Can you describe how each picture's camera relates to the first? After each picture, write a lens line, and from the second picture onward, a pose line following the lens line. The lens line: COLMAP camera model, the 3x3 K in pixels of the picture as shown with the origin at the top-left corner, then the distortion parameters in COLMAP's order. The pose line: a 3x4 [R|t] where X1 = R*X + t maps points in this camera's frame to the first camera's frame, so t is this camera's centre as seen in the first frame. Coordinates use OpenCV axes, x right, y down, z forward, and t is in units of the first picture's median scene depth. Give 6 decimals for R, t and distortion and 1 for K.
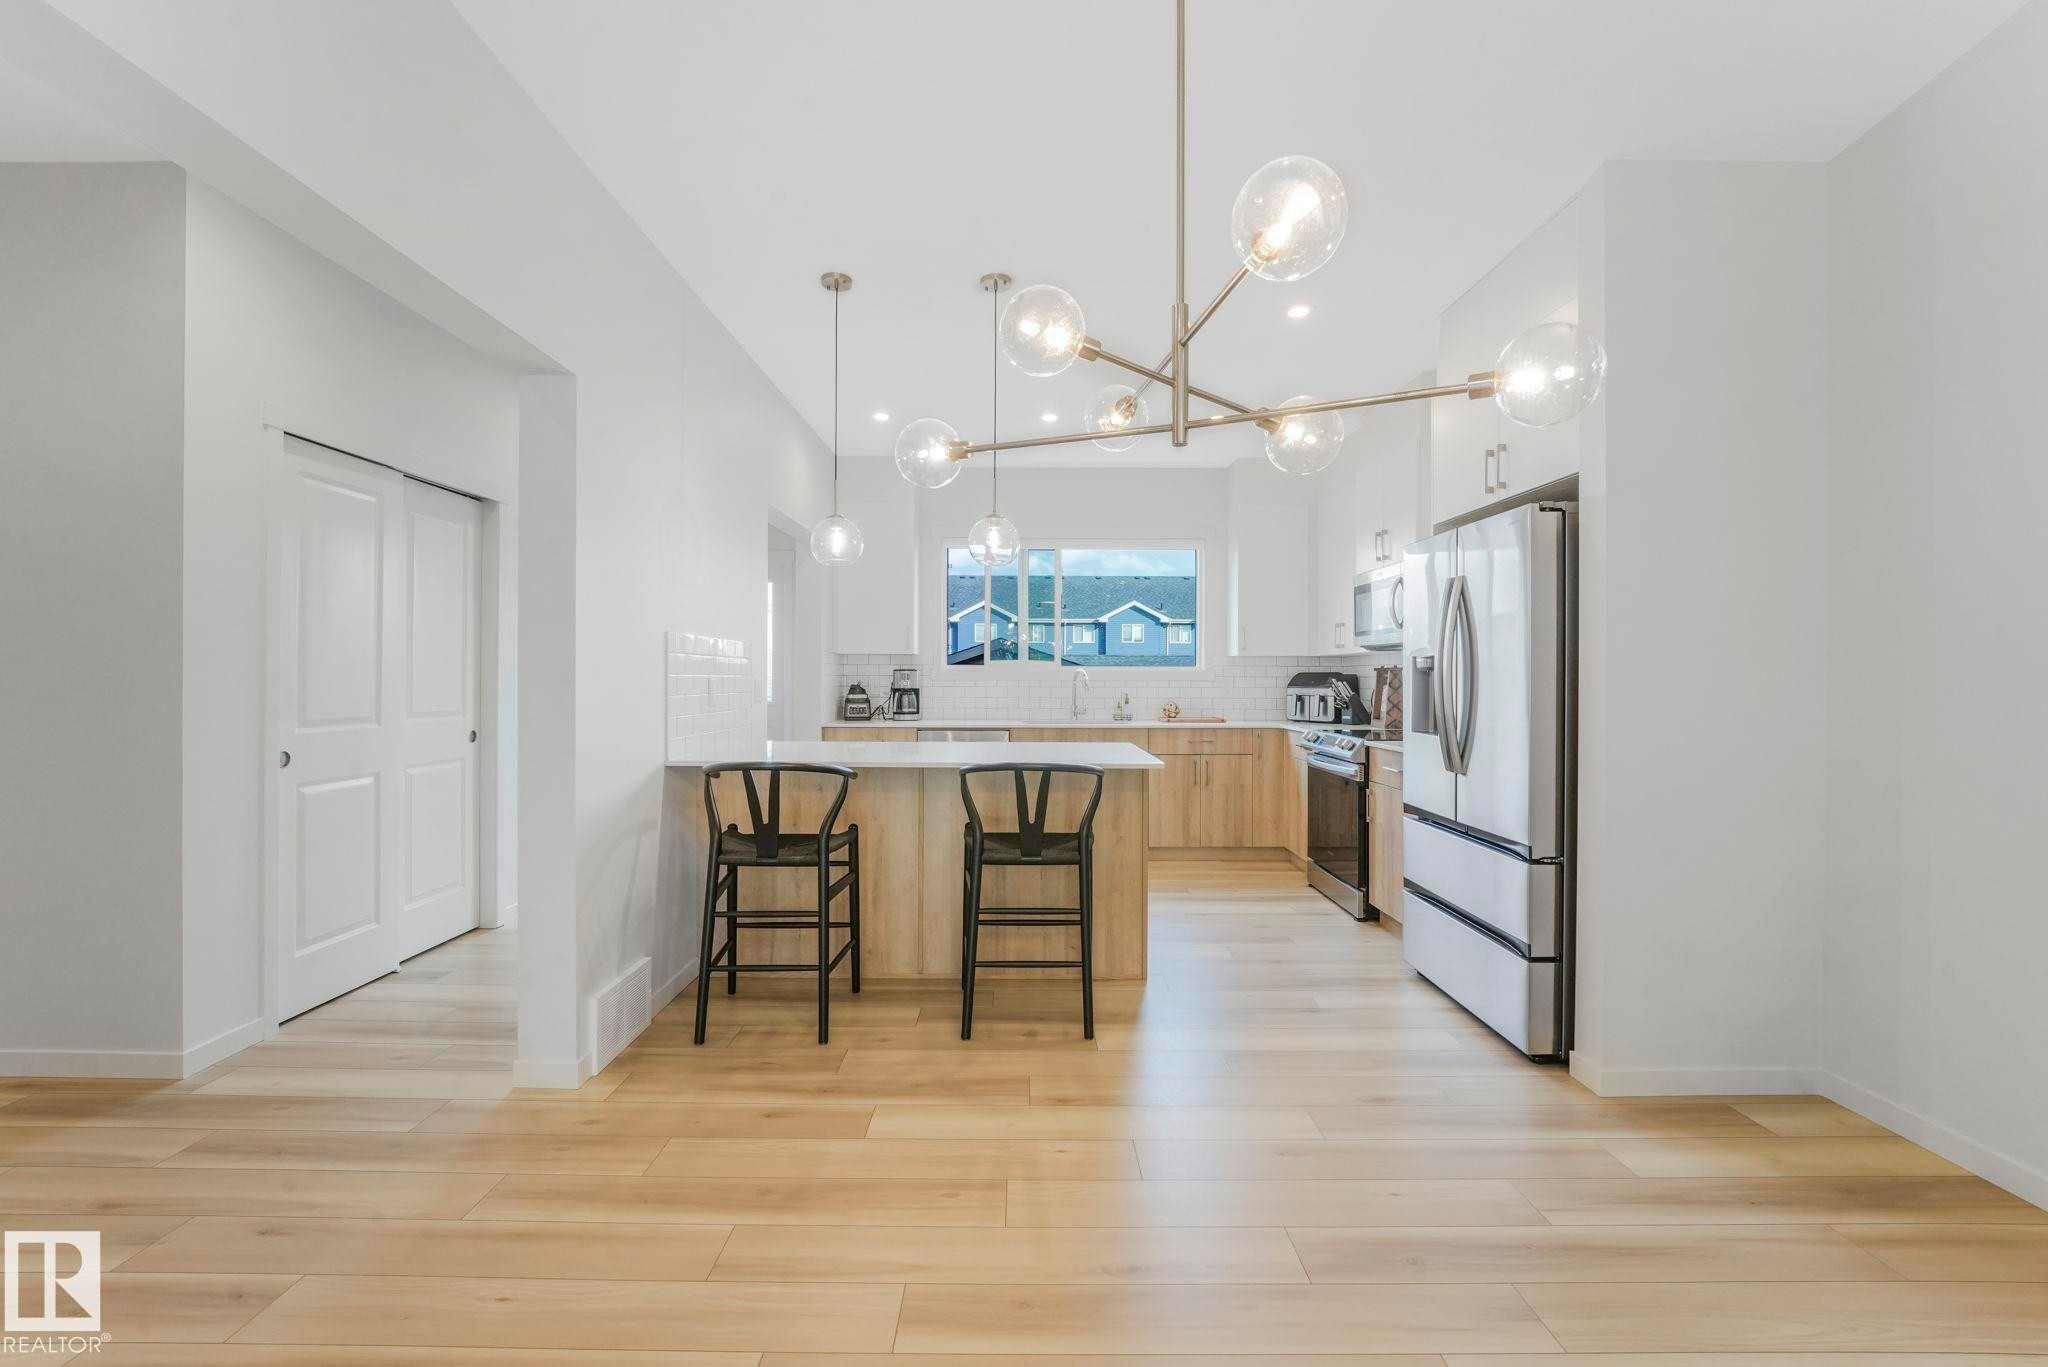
lens RADIAL K [[869.5, 0, 1022.6], [0, 869.5, 670.7], [0, 0, 1]] dist [-0.013053, 0.000768]
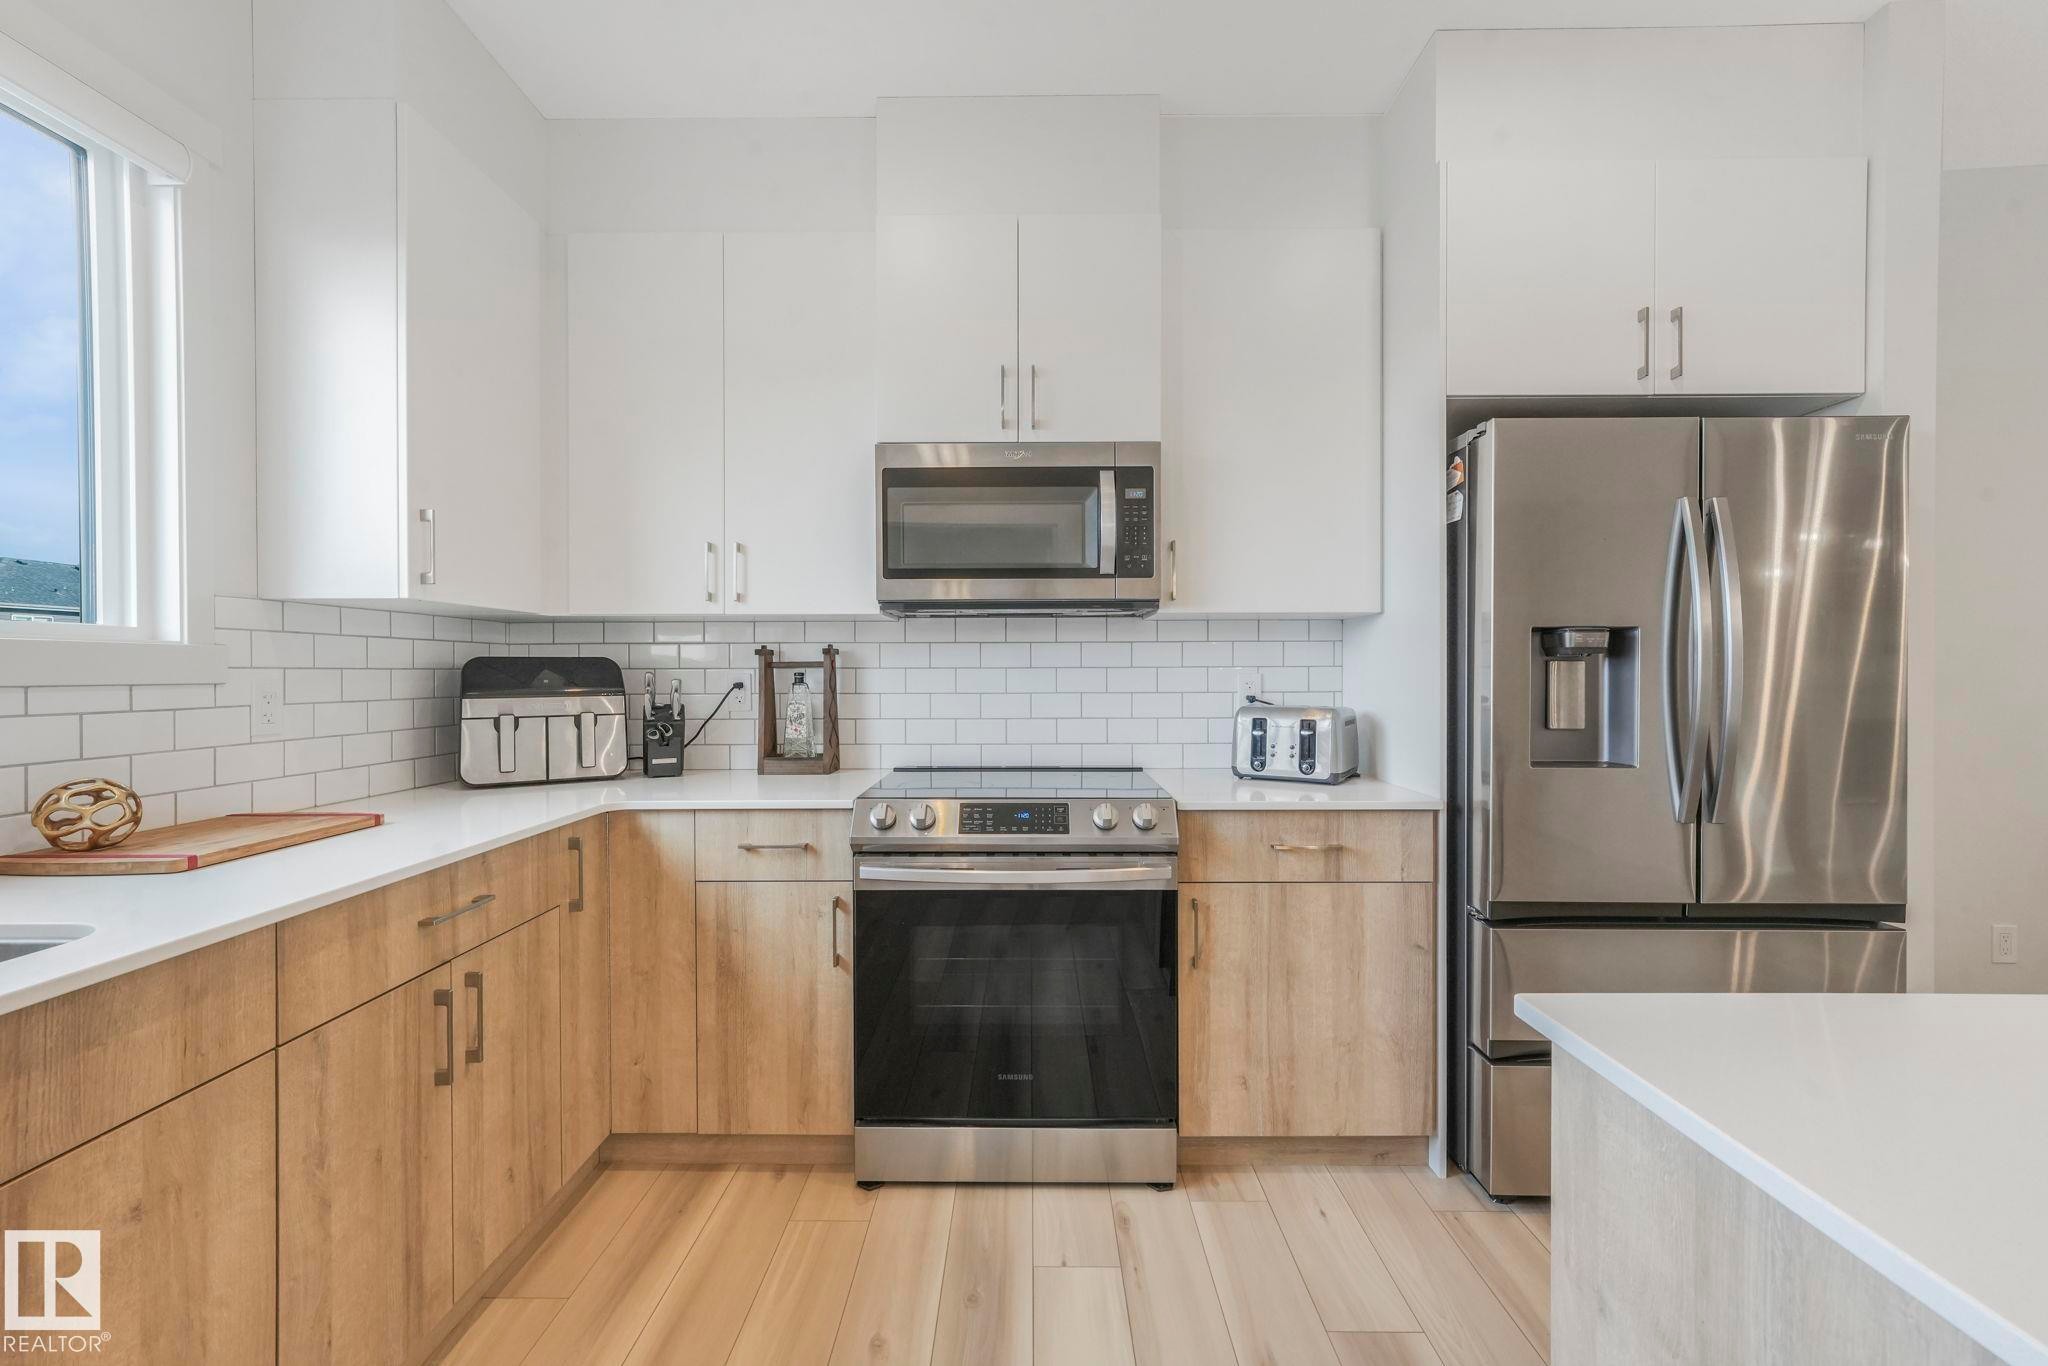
lens RADIAL K [[856.0, 0, 1018.0], [0, 856.0, 673.5], [0, 0, 1]] dist [-0.000151, -0.000184]
pose [[0.013788, -0.007527, 0.999877, -0.054643], [-0.003662, 0.999965, 0.007578, 0.006147], [-0.999898, -0.003766, 0.013760, 0.831501]]
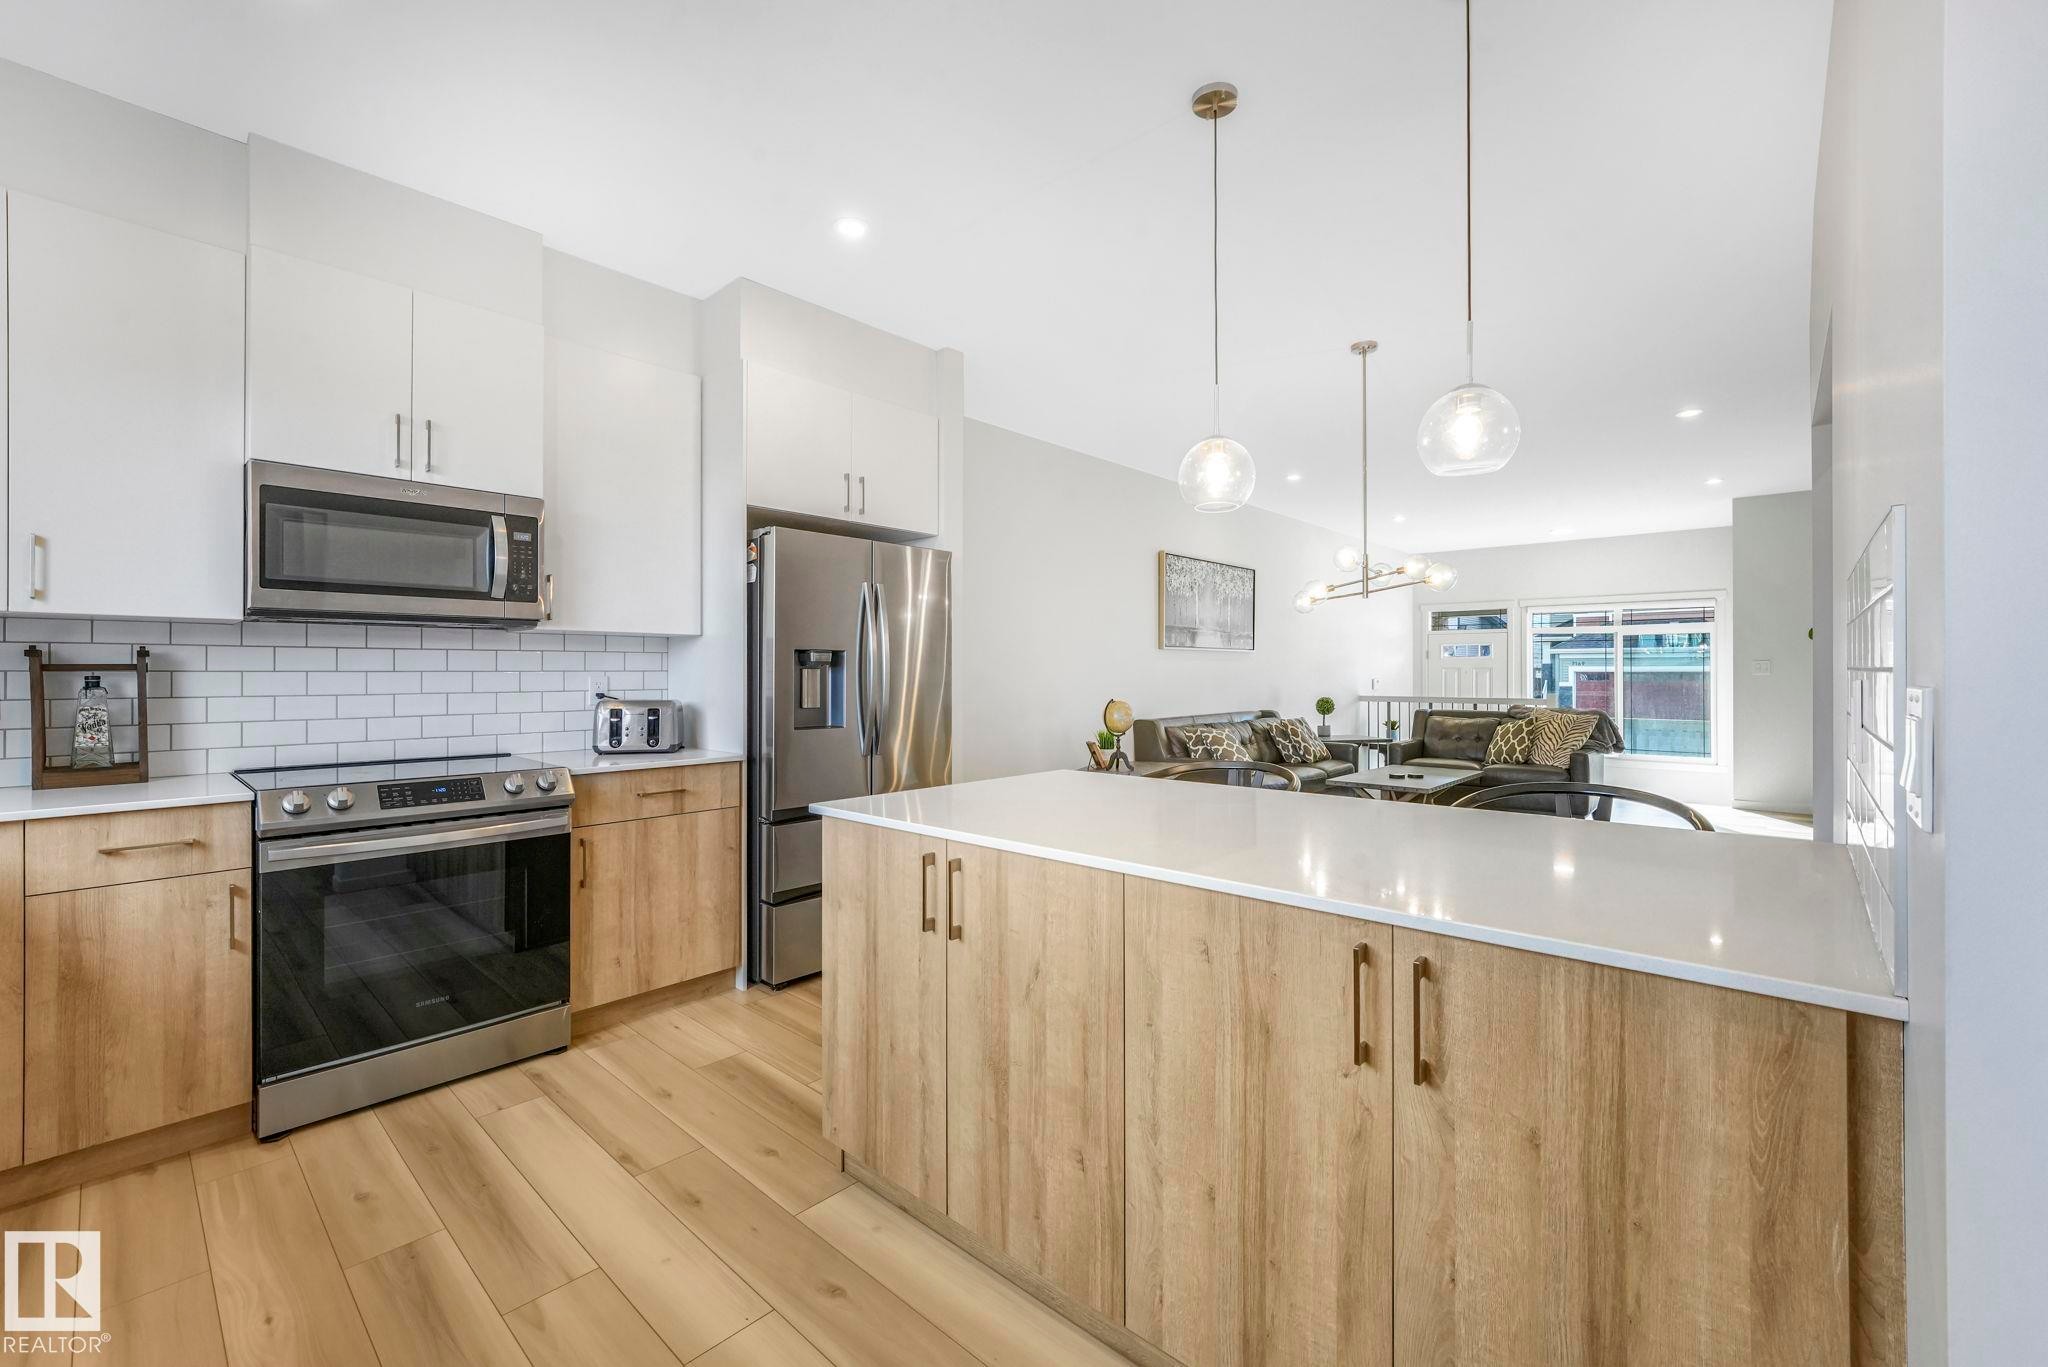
lens RADIAL K [[849.6, 0, 1023.6], [0, 849.6, 674.7], [0, 0, 1]] dist [-0.000119, 0.000335]
pose [[-0.737881, -0.006455, 0.674899, -0.218859], [-0.007100, 0.999973, 0.001801, 0.004937], [-0.674893, -0.003463, -0.737907, 0.954017]]
